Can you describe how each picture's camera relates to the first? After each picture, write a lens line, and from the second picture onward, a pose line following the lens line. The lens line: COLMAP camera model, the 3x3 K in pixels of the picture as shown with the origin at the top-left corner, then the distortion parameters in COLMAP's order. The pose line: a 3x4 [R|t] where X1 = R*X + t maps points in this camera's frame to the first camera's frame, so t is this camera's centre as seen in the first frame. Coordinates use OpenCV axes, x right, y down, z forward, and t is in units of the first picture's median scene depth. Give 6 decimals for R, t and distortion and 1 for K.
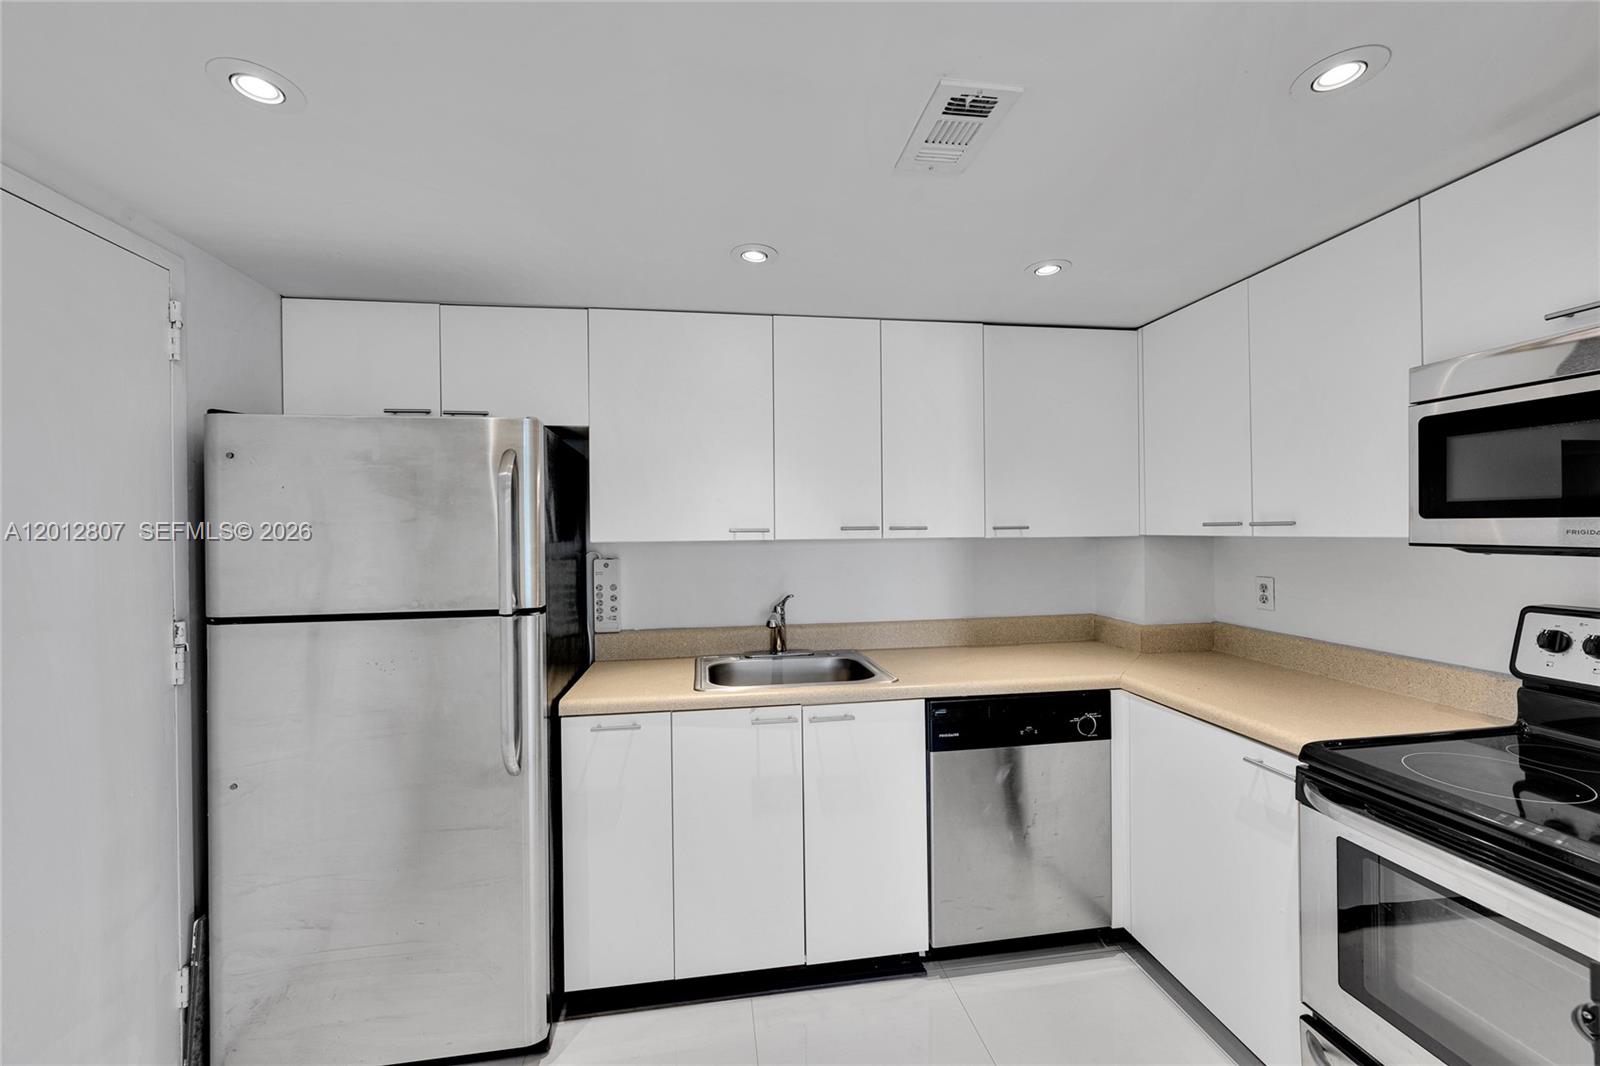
lens RADIAL K [[632.3, 0, 794.3], [0, 632.3, 530.7], [0, 0, 1]] dist [-0.001788, 0.000105]
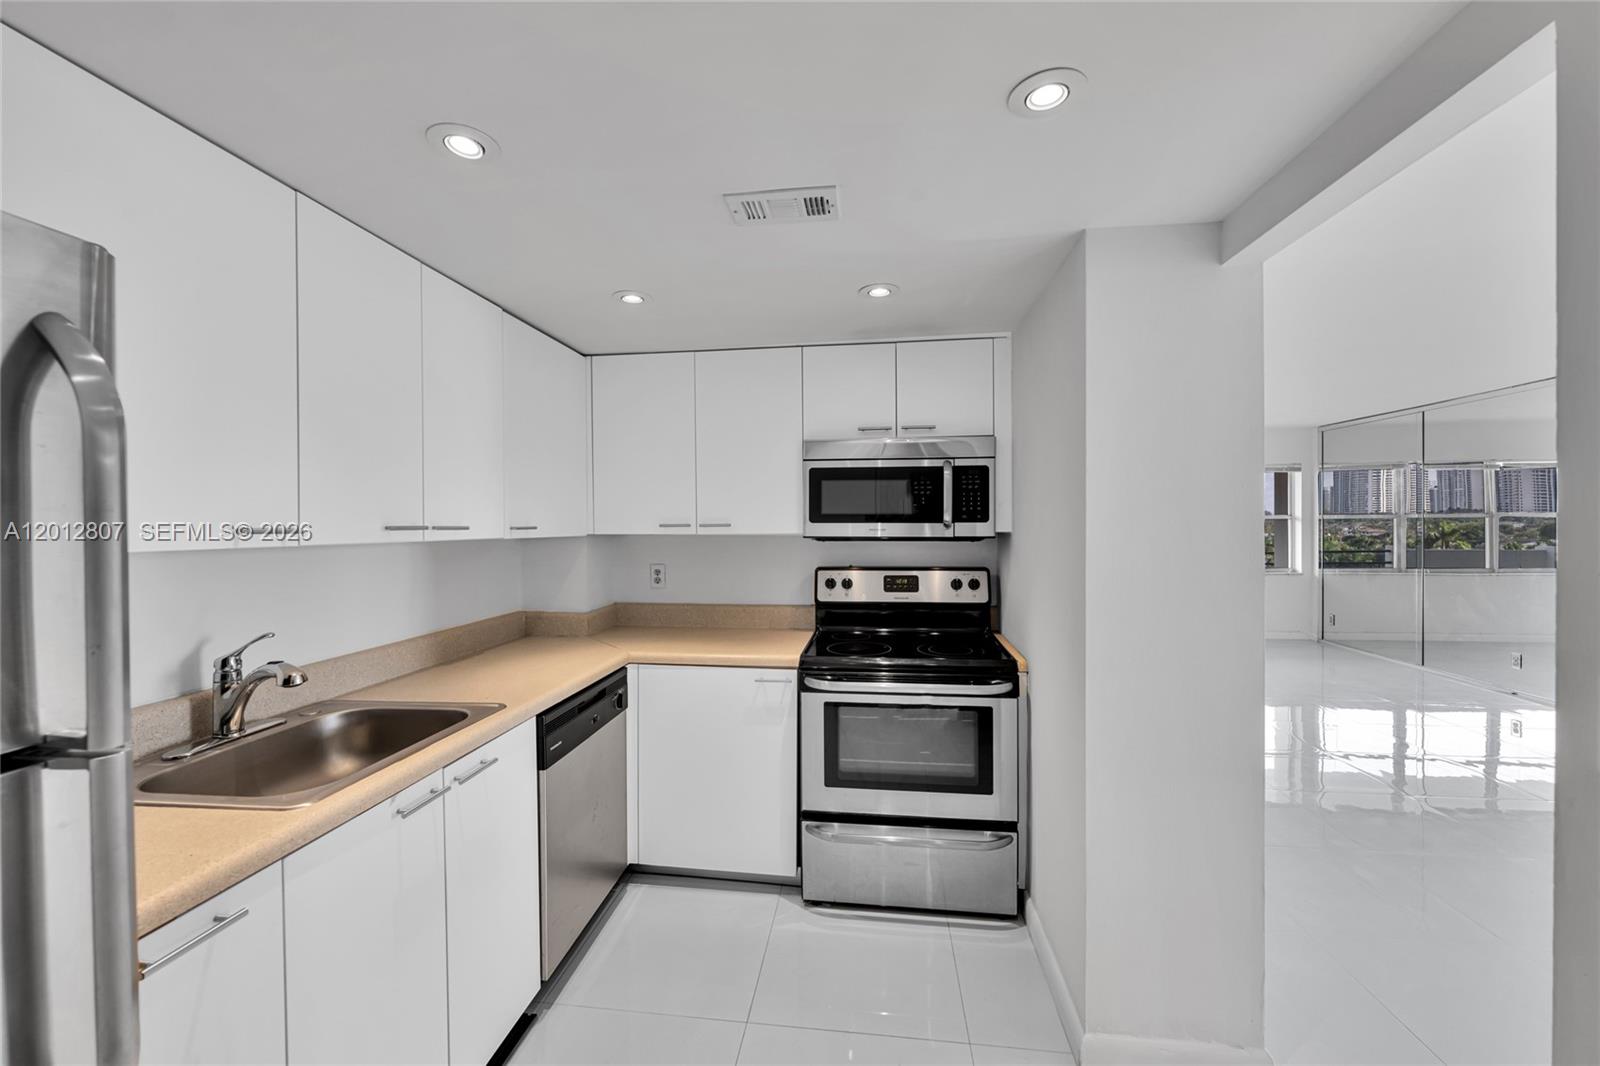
lens RADIAL K [[610.5, 0, 820.1], [0, 610.5, 530.1], [0, 0, 1]] dist [-0.000186, 0.000038]
pose [[0.269210, -0.000823, 0.963081, -0.506231], [0.005353, 0.999985, -0.000642, 0.002129], [-0.963067, 0.005329, 0.269211, 0.351925]]
